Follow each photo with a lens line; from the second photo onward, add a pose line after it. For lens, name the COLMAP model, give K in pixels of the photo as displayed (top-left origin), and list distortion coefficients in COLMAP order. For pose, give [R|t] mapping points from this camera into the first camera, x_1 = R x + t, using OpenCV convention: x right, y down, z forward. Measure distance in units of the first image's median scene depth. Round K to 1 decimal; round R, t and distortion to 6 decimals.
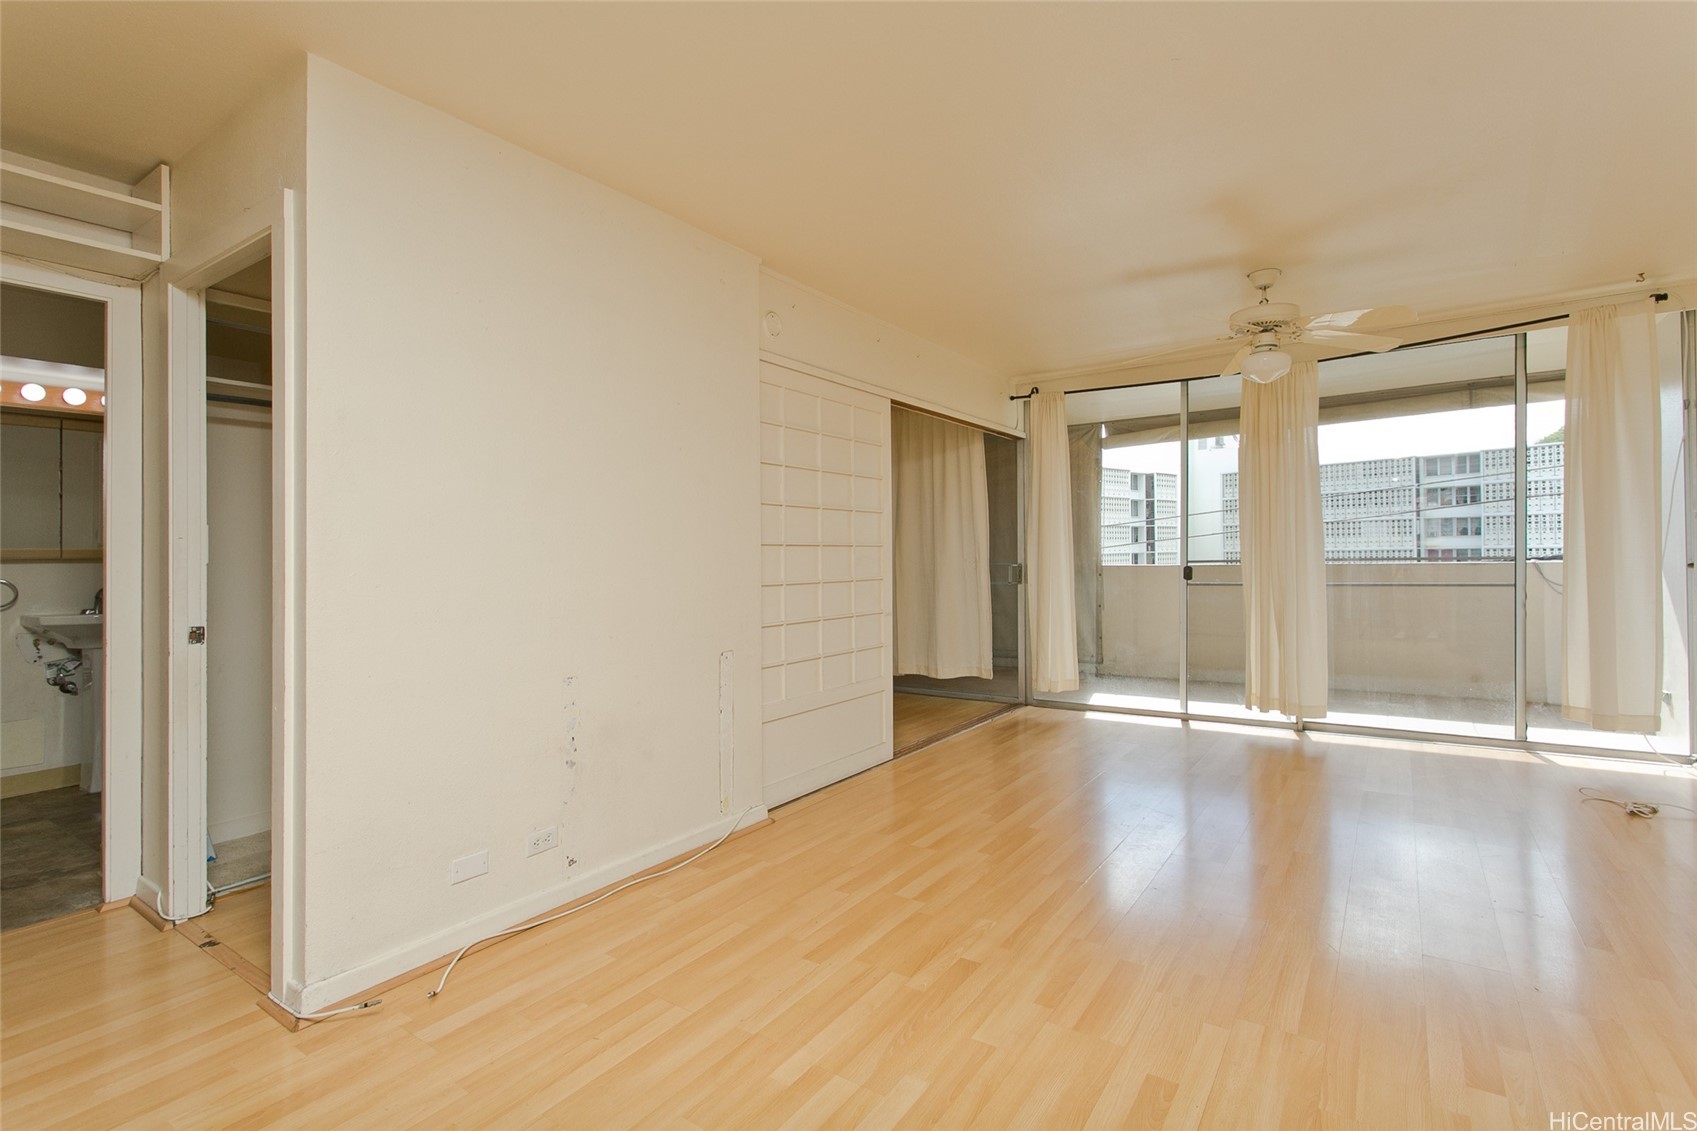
lens RADIAL K [[809.0, 0, 848.5], [0, 809.0, 565.5], [0, 0, 1]] dist [0.000531, 0.000011]
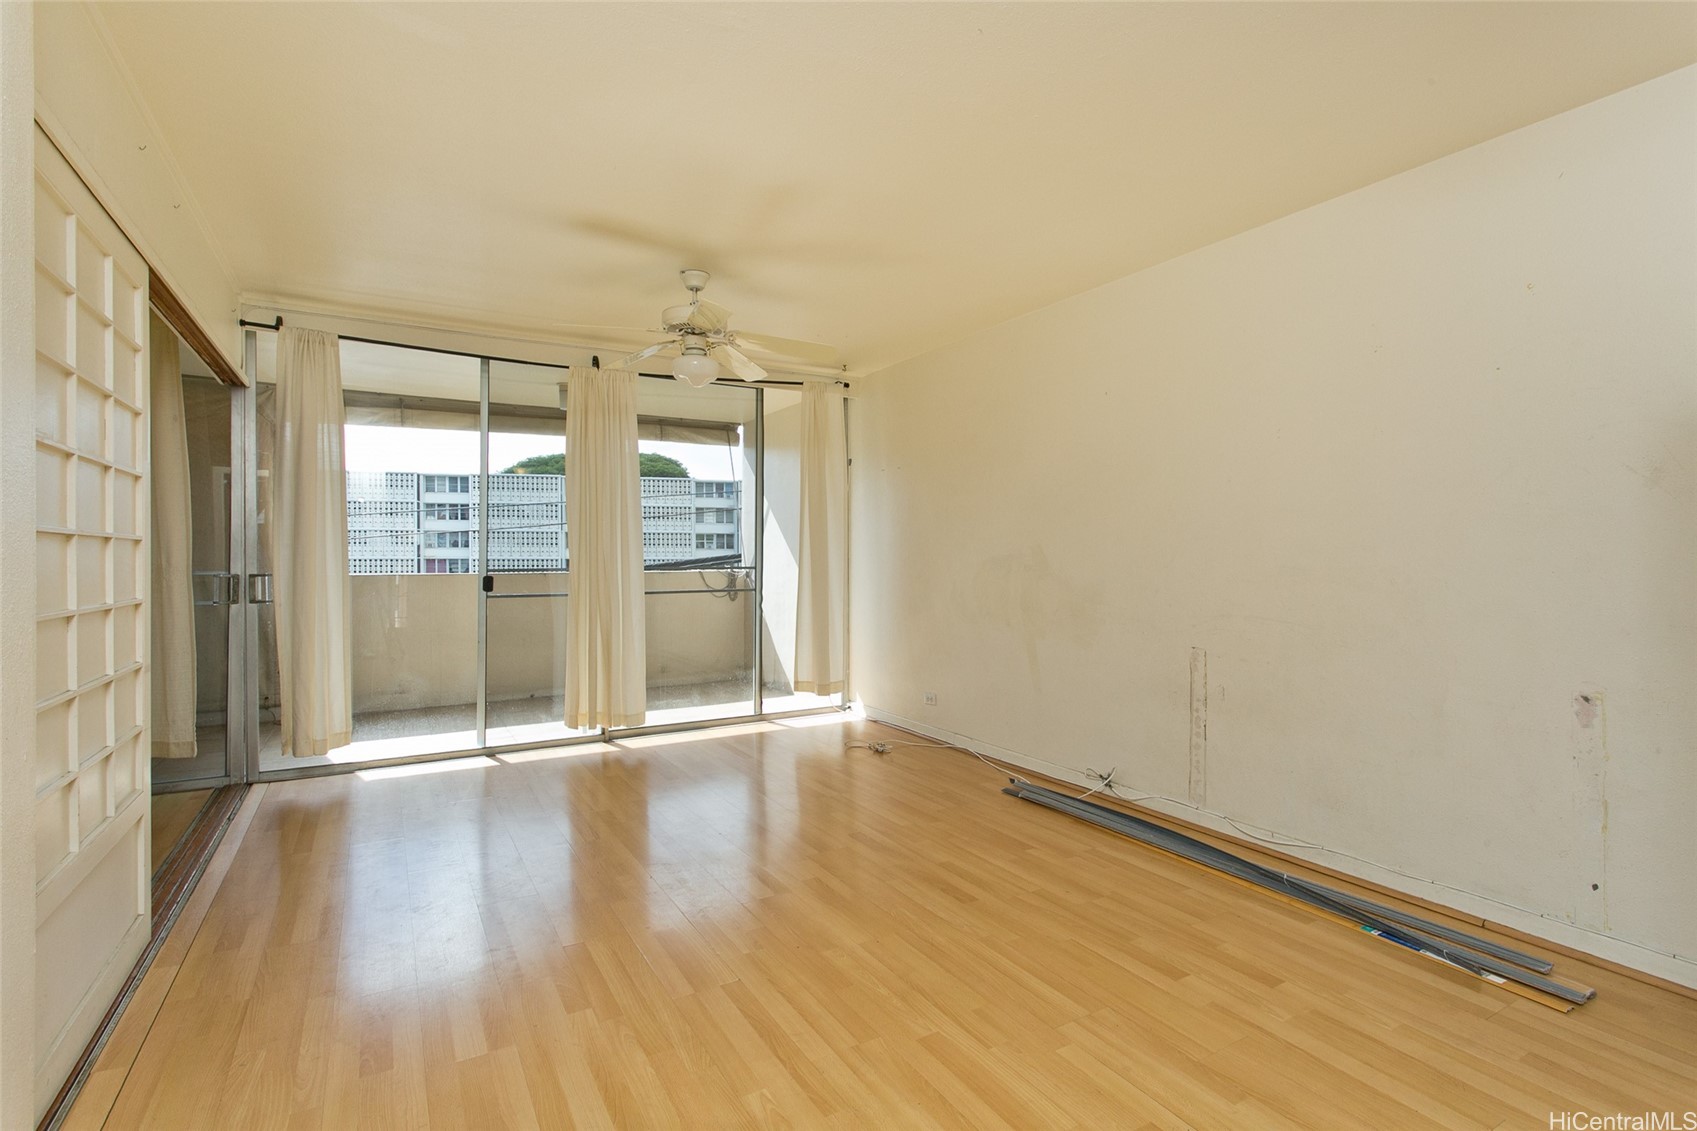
lens RADIAL K [[793.9, 0, 848.5], [0, 793.9, 565.5], [0, 0, 1]] dist [0.015915, -0.000143]
pose [[0.423111, 0.004785, 0.906065, -0.171081], [0.005035, 0.999958, -0.007632, -0.001640], [-0.906064, 0.007791, 0.423070, 0.265204]]
